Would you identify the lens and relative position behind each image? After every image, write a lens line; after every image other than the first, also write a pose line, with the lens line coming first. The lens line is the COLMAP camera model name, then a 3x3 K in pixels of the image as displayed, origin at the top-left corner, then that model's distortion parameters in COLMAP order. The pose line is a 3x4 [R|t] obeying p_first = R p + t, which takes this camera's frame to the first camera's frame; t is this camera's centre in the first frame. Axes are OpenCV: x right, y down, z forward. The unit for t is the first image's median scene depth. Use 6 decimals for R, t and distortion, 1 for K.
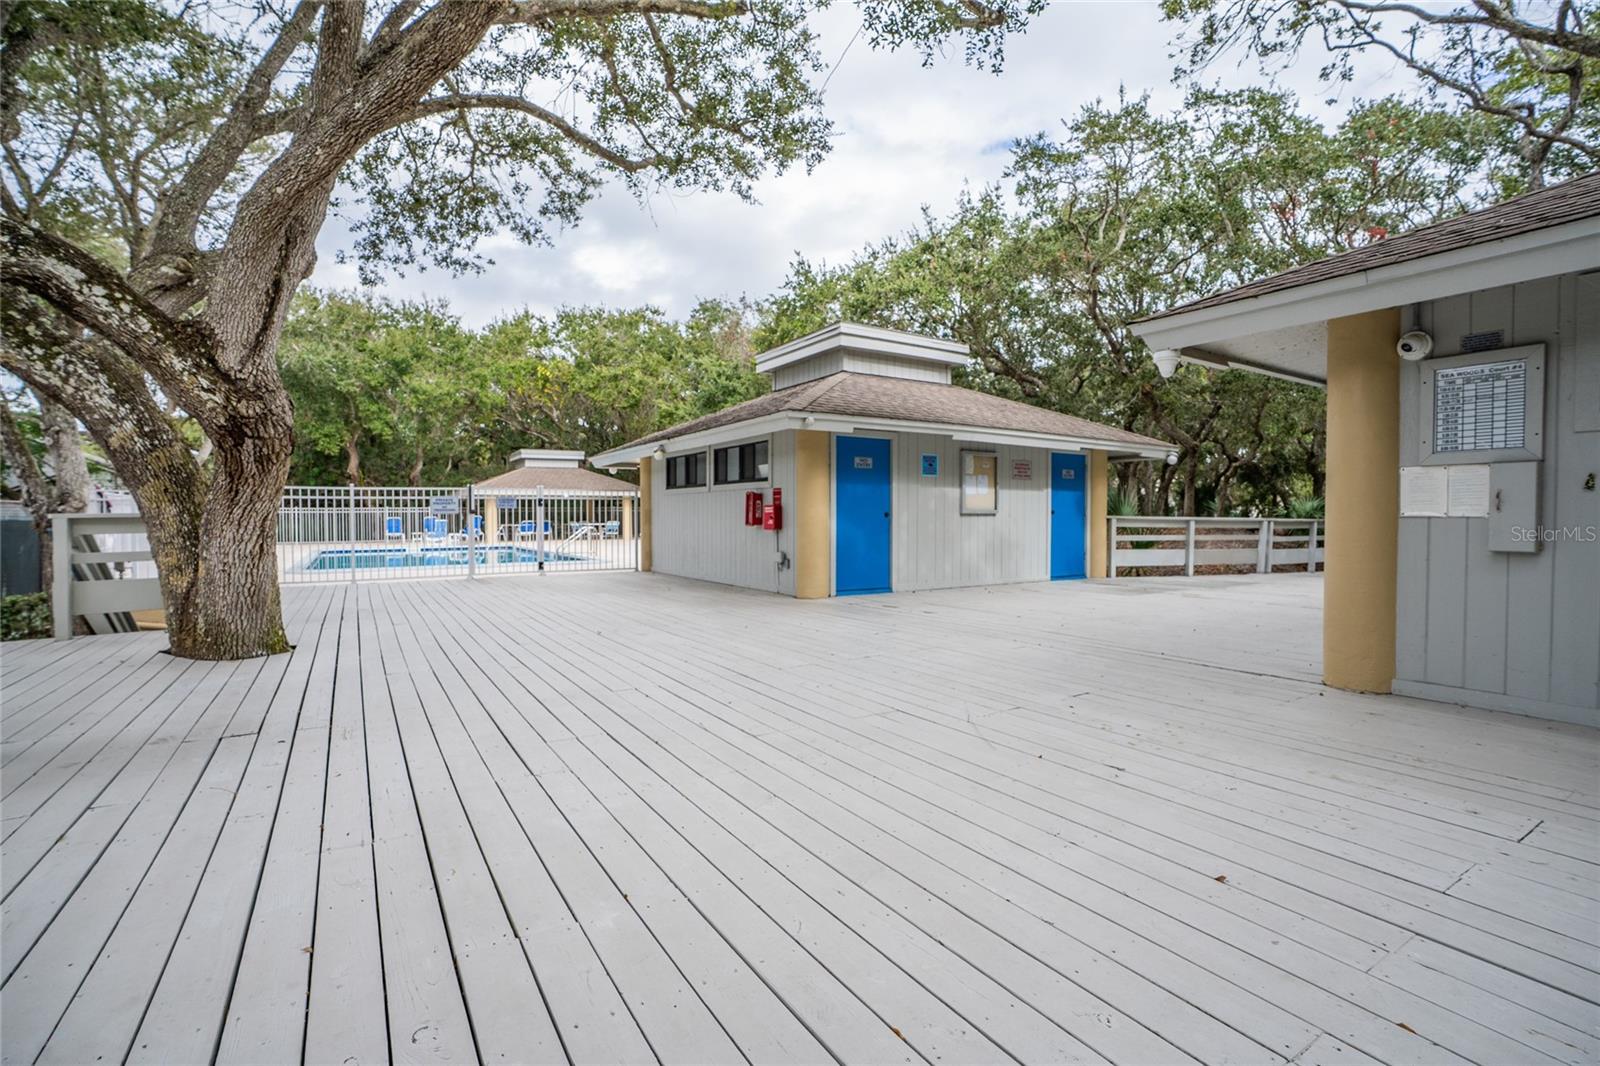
lens RADIAL K [[714.9, 0, 798.6], [0, 714.9, 538.7], [0, 0, 1]] dist [-0.002914, -0.000037]
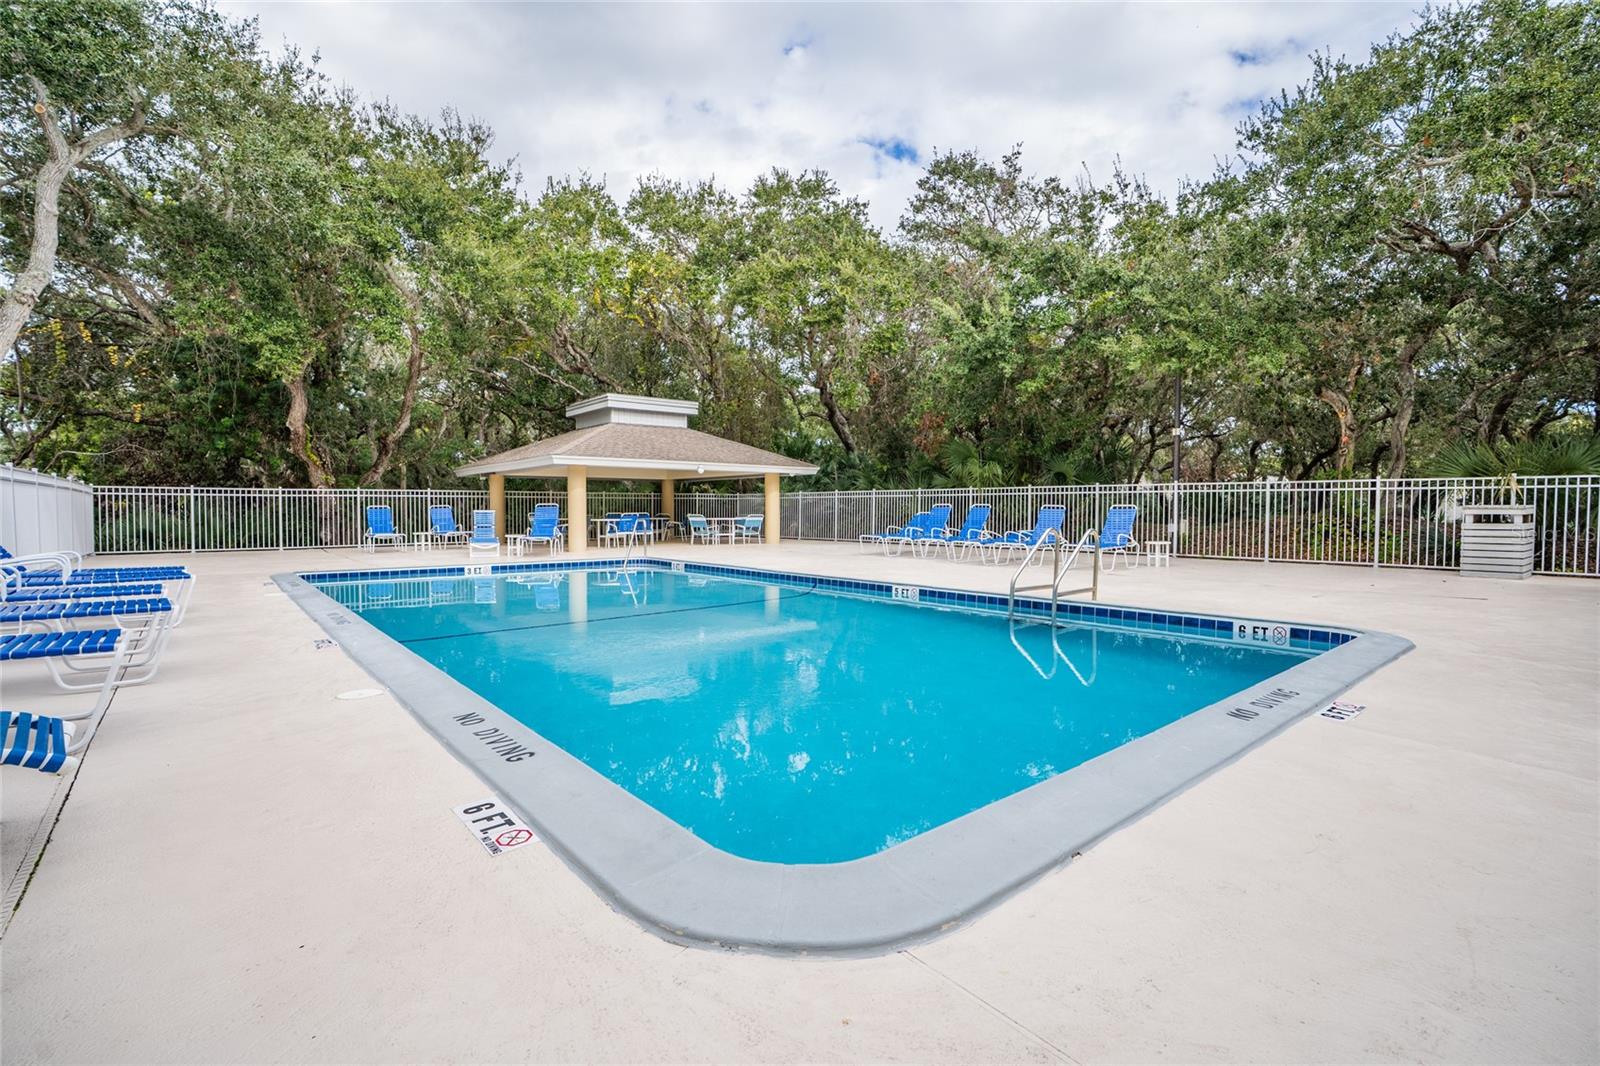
lens RADIAL K [[714.9, 0, 802.0], [0, 714.9, 524.5], [0, 0, 1]] dist [-0.002914, -0.000037]
pose [[0.991478, 0.006294, 0.130125, -0.300133], [-0.006003, 0.999979, -0.002627, -0.014165], [-0.130139, 0.001823, 0.991494, 0.380822]]
